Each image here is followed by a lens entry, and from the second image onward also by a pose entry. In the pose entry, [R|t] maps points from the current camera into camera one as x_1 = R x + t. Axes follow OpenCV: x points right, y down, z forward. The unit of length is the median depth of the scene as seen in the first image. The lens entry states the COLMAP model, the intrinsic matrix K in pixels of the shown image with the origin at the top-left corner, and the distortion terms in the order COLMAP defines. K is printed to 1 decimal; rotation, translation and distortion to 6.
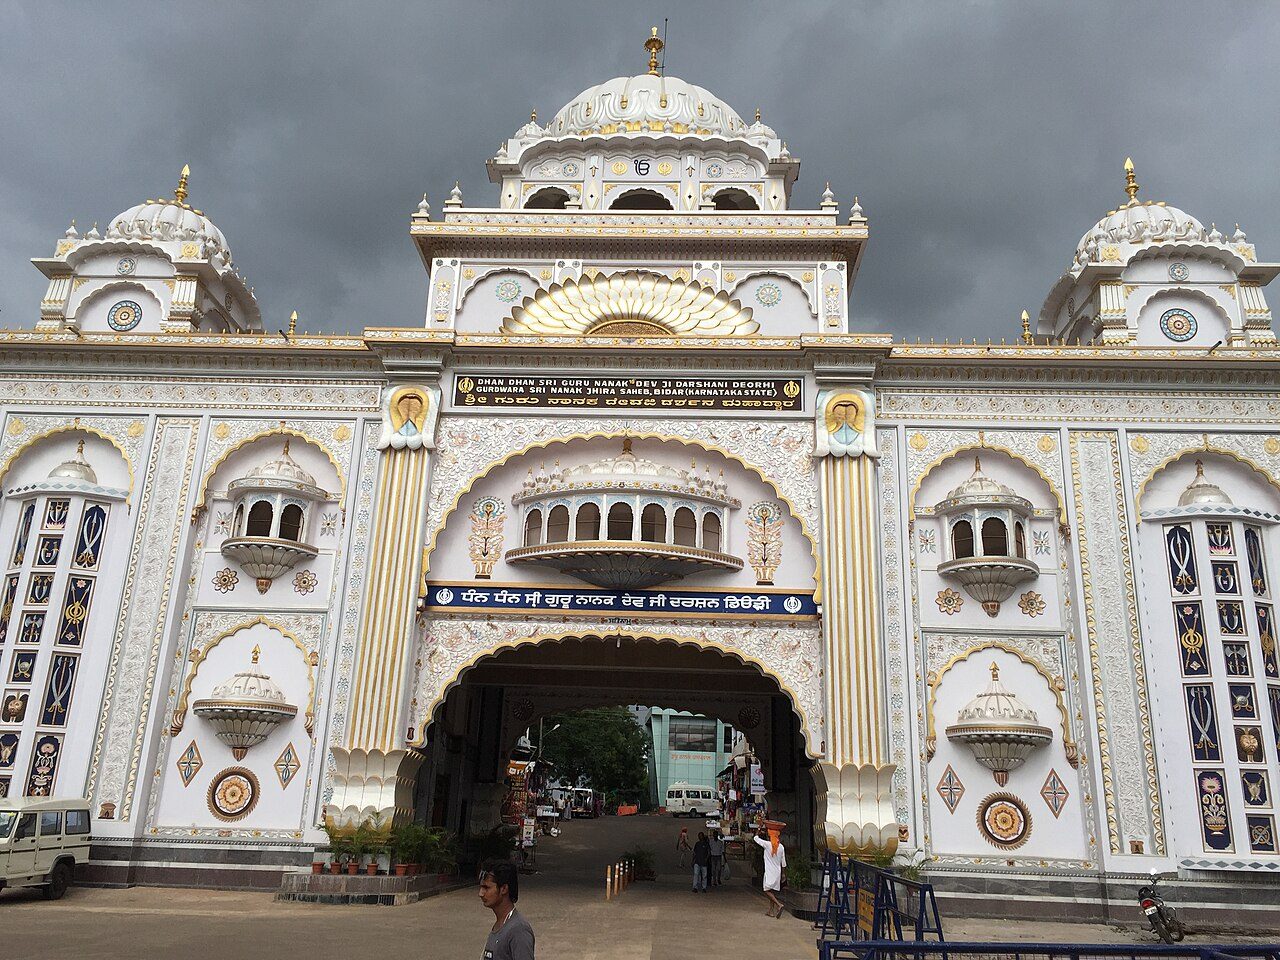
lens RADIAL K [[979.5, 0, 640.3], [0, 979.5, 585.4], [0, 0, 1]] dist [0.077164, -0.098348]
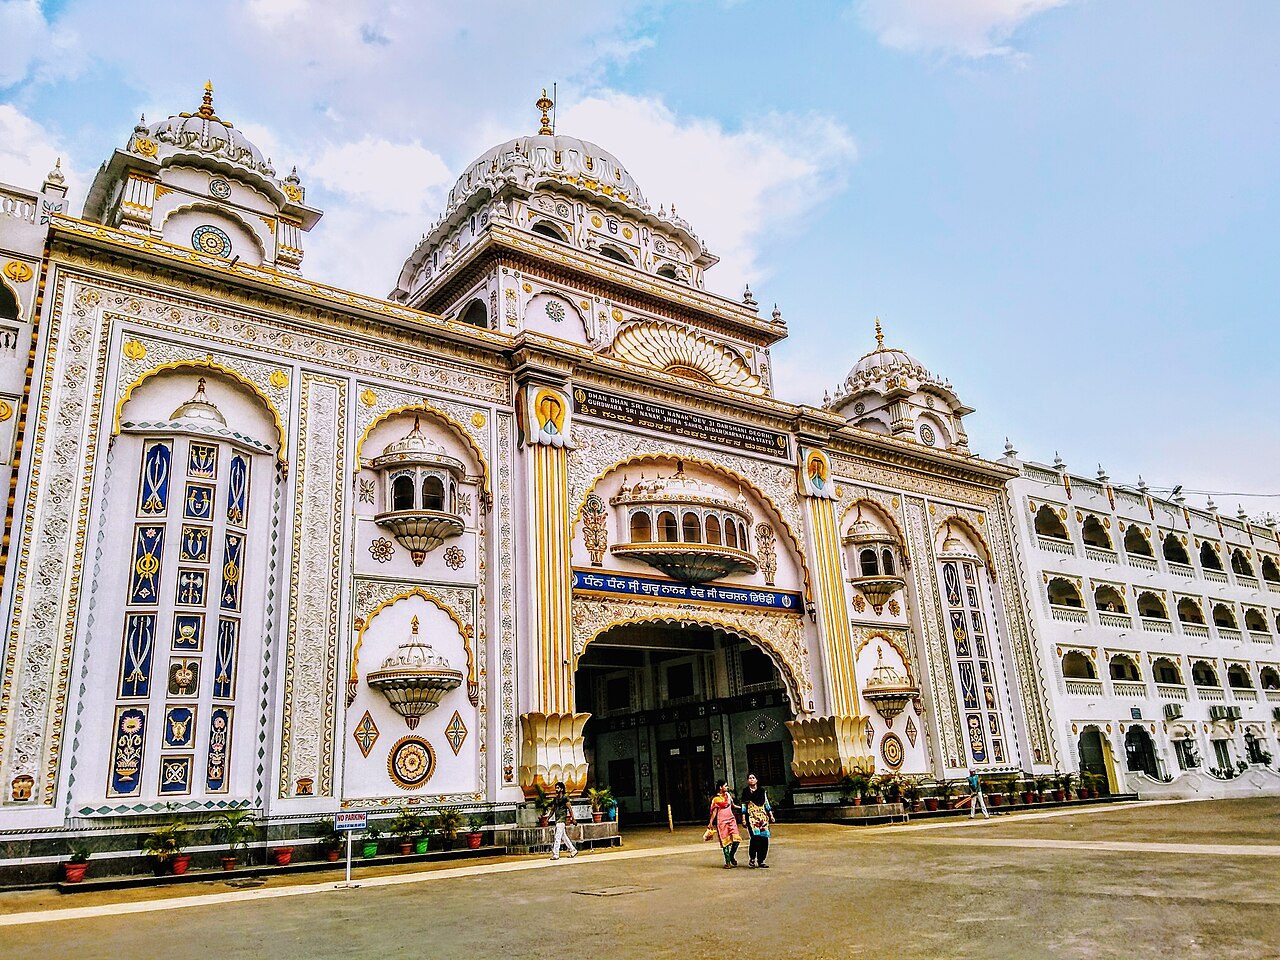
lens RADIAL K [[991.0, 0, 640.0], [0, 991.0, 480.0], [0, 0, 1]] dist [0.016855, 0.003530]
pose [[0.771358, 0.120866, 0.624819, -0.870601], [-0.092977, 0.992668, -0.077240, -0.021950], [-0.629573, 0.001486, 0.776940, 0.046635]]
